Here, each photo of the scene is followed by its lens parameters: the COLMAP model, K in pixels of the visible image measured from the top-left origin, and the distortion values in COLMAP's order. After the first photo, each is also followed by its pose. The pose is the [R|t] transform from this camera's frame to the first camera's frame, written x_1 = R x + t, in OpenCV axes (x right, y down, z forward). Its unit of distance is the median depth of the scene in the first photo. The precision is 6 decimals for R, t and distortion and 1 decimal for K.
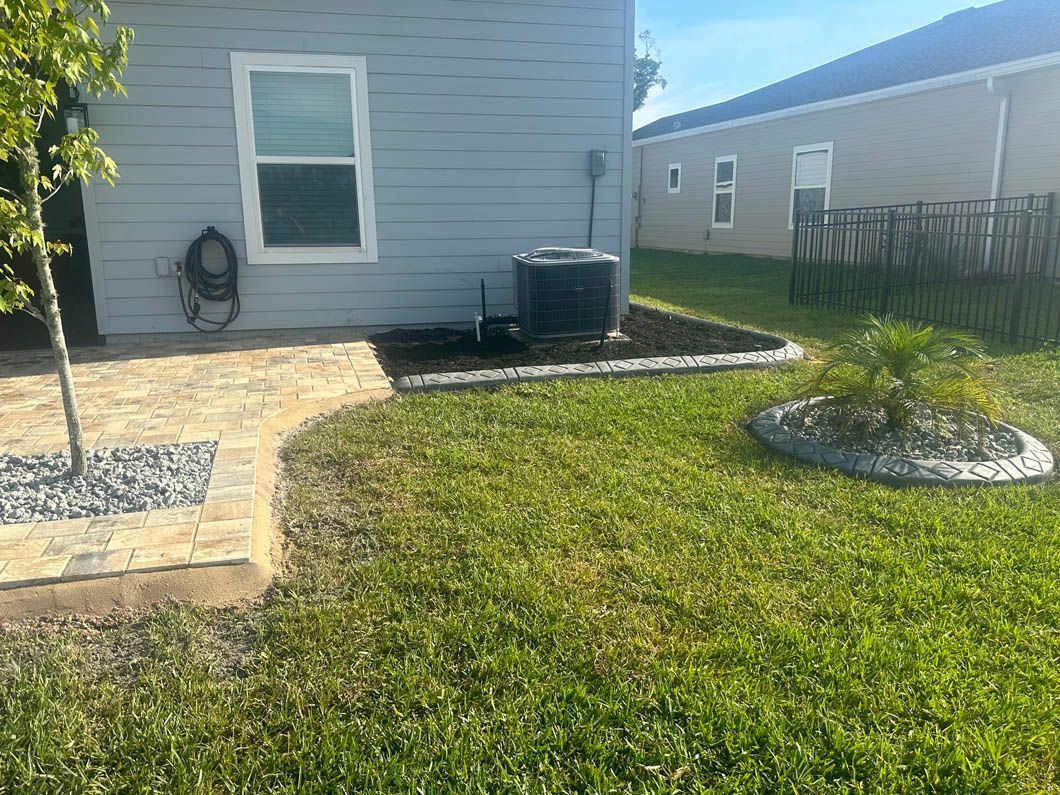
lens RADIAL K [[861.5, 0, 524.4], [0, 861.5, 406.0], [0, 0, 1]] dist [0.097360, -0.156752]
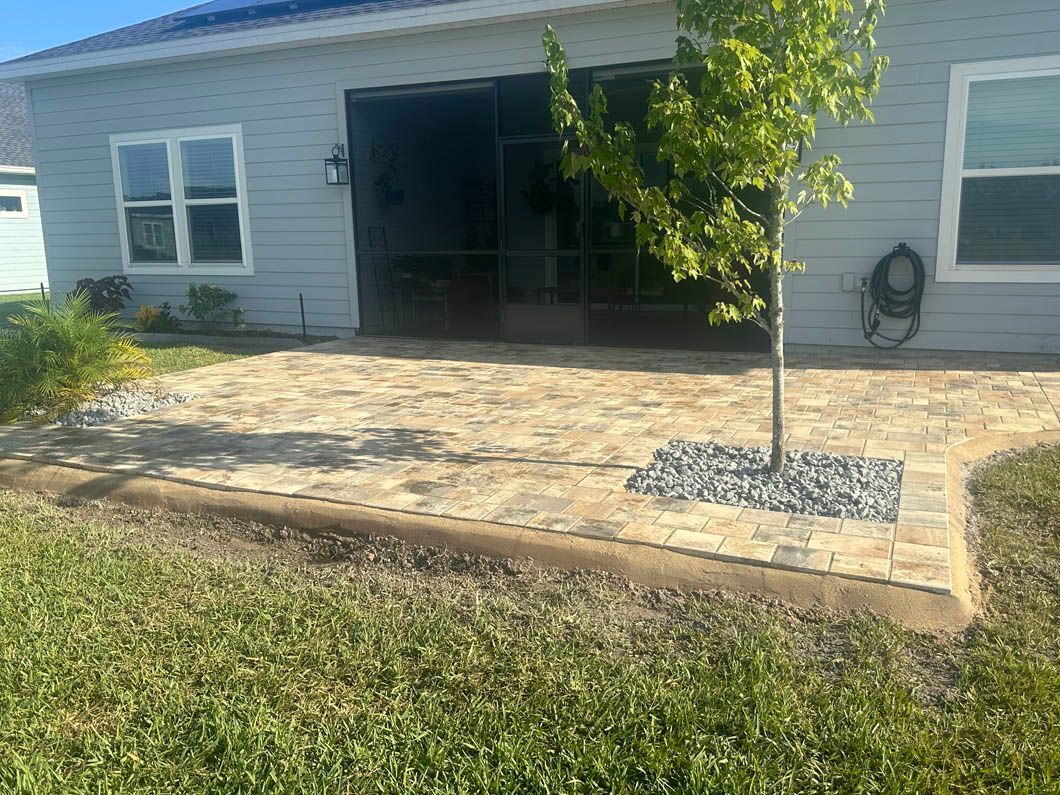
lens RADIAL K [[861.5, 0, 524.6], [0, 861.5, 397.0], [0, 0, 1]] dist [0.097360, -0.156752]
pose [[0.763328, 0.118890, -0.634977, -0.071326], [-0.134048, 0.990676, 0.024346, 0.001786], [0.631950, 0.066534, 0.772148, -0.049600]]
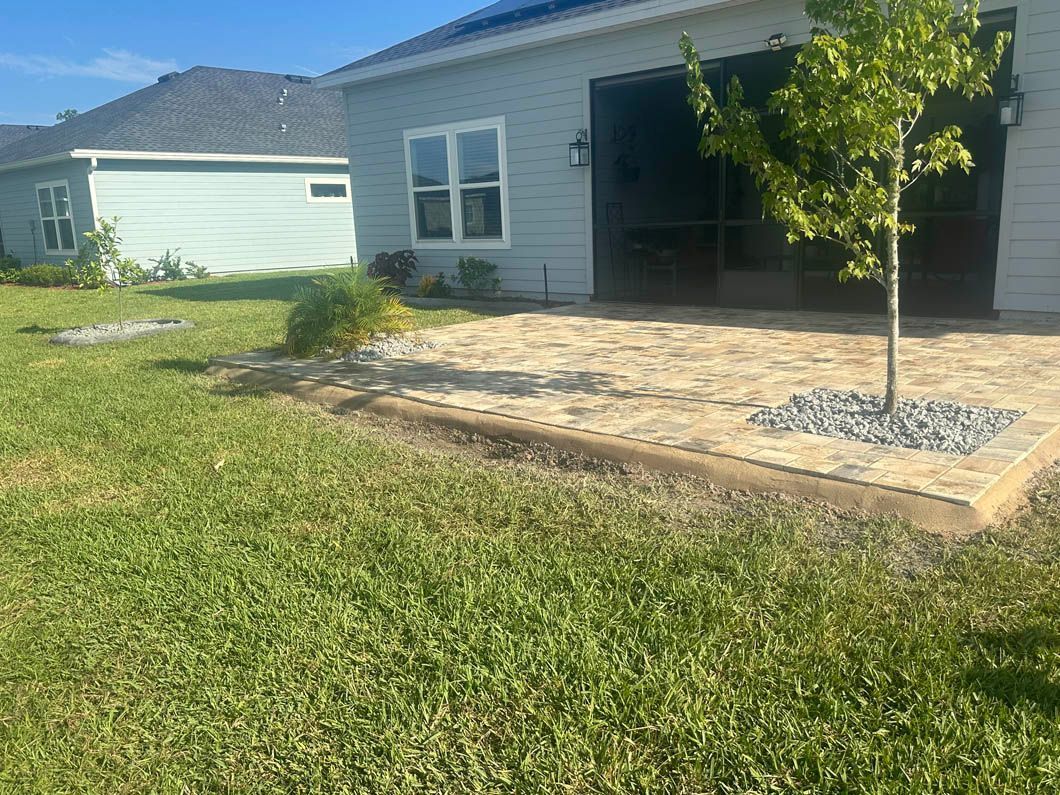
lens RADIAL K [[861.5, 0, 532.8], [0, 861.5, 406.2], [0, 0, 1]] dist [0.097360, -0.156752]
pose [[0.521070, 0.174693, -0.835445, 0.256954], [-0.156436, 0.981796, 0.107725, 0.015058], [0.839055, 0.074562, 0.538913, -0.082105]]
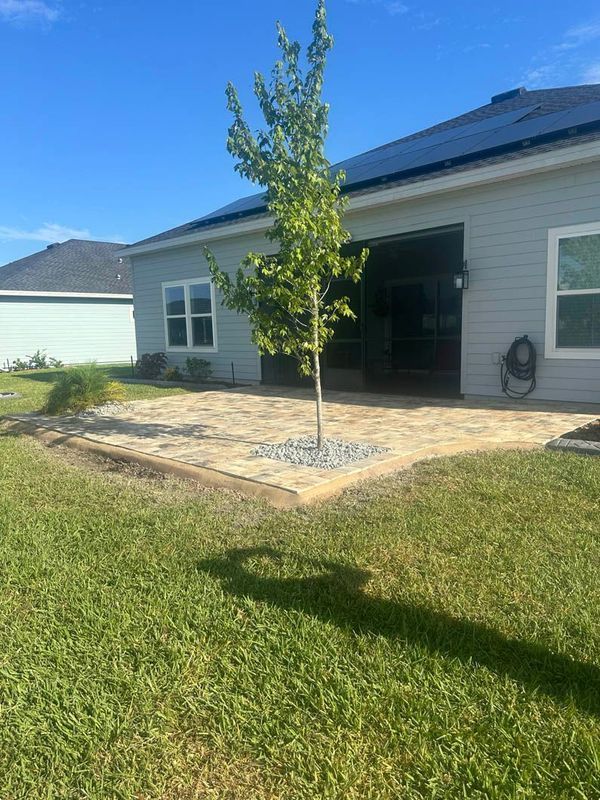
lens RADIAL K [[568.3, 0, 302.5], [0, 568.3, 401.9], [0, 0, 1]] dist [0.058604, -0.005926]
pose [[0.504161, 0.106904, -0.856967, 0.728600], [-0.169704, 0.985225, 0.023065, -0.068031], [0.846771, 0.133802, 0.514855, 0.196768]]
